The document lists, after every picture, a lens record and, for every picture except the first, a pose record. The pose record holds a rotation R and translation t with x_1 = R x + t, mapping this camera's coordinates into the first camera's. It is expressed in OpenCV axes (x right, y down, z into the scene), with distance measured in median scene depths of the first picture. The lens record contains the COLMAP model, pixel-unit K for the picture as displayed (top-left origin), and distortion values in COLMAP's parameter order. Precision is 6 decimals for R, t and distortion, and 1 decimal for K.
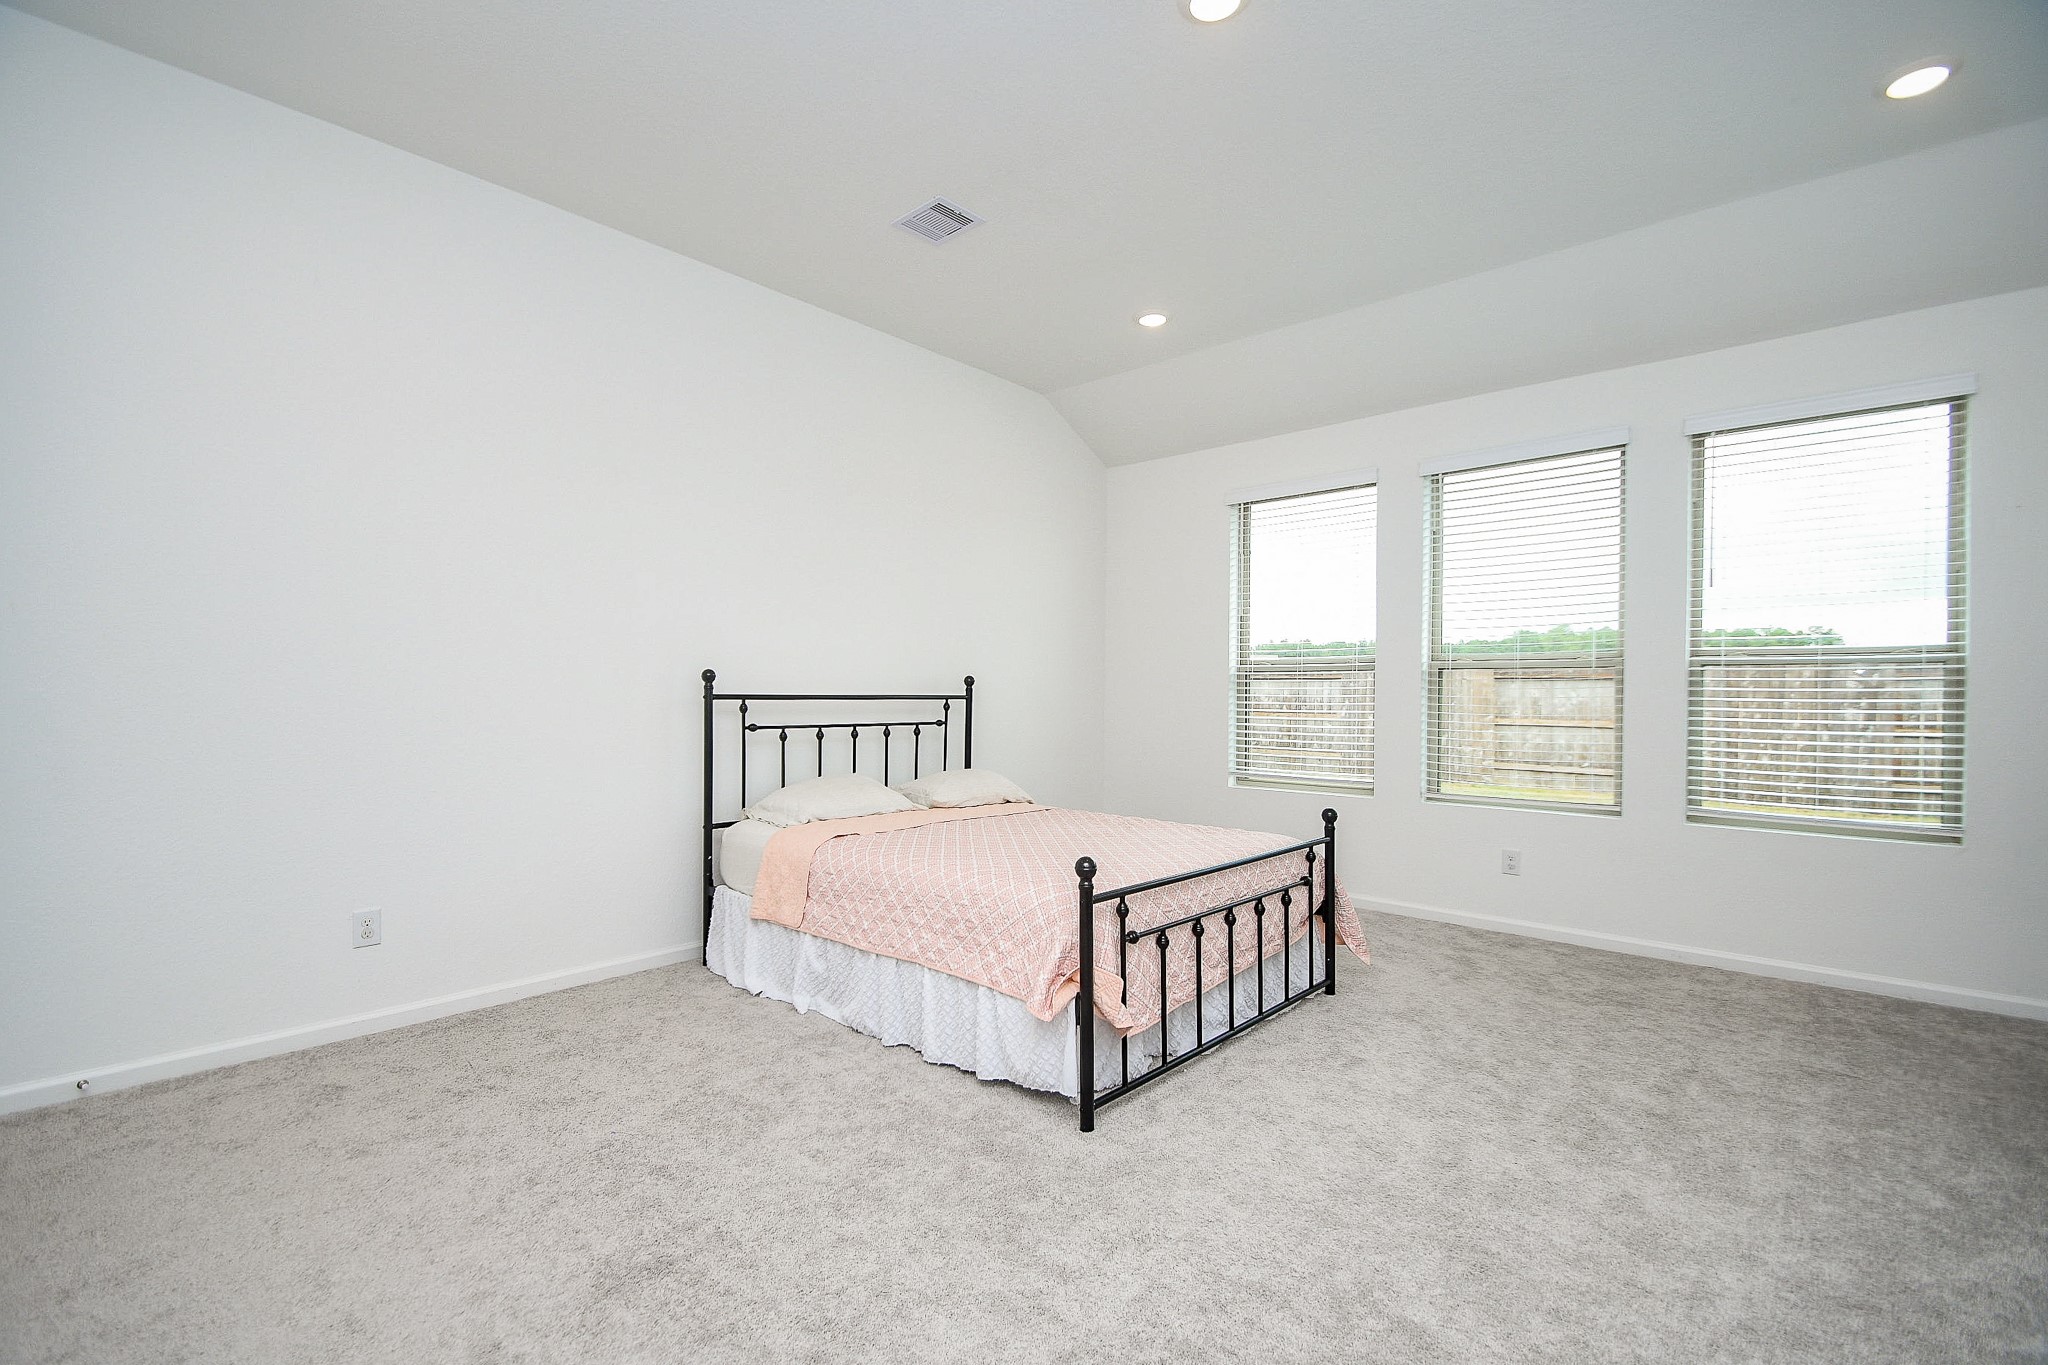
lens RADIAL K [[909.1, 0, 992.0], [0, 909.1, 685.9], [0, 0, 1]] dist [0.015922, -0.015248]
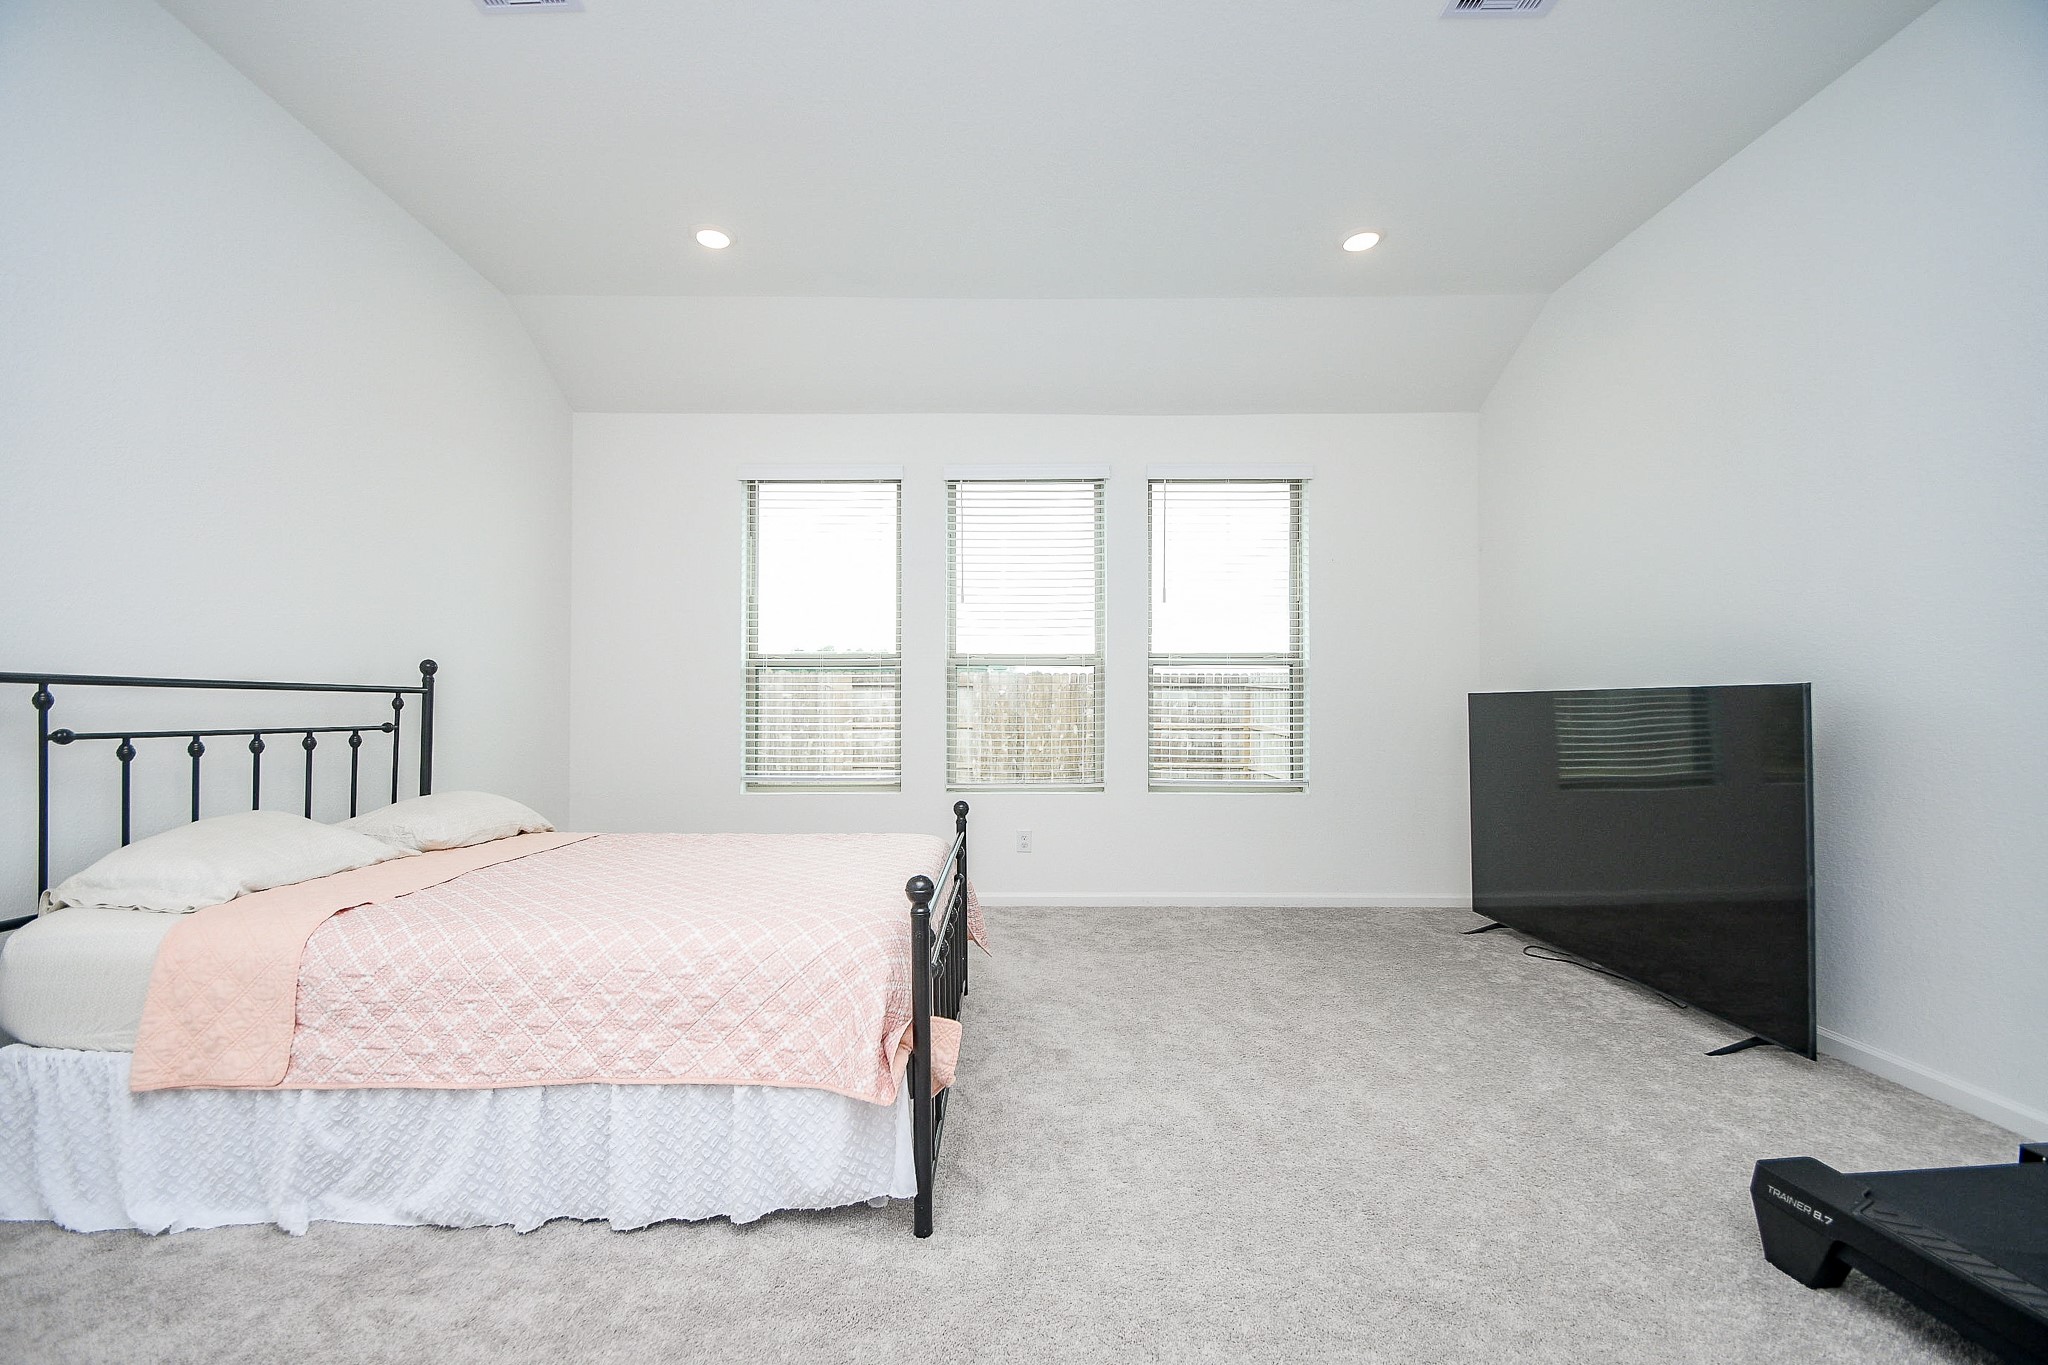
lens RADIAL K [[909.1, 0, 992.0], [0, 909.1, 685.9], [0, 0, 1]] dist [0.015922, -0.015248]
pose [[0.732210, 0.009732, 0.681010, -0.266393], [0.000864, 0.999884, -0.015217, 0.028834], [-0.681079, 0.011731, 0.732116, 0.279985]]
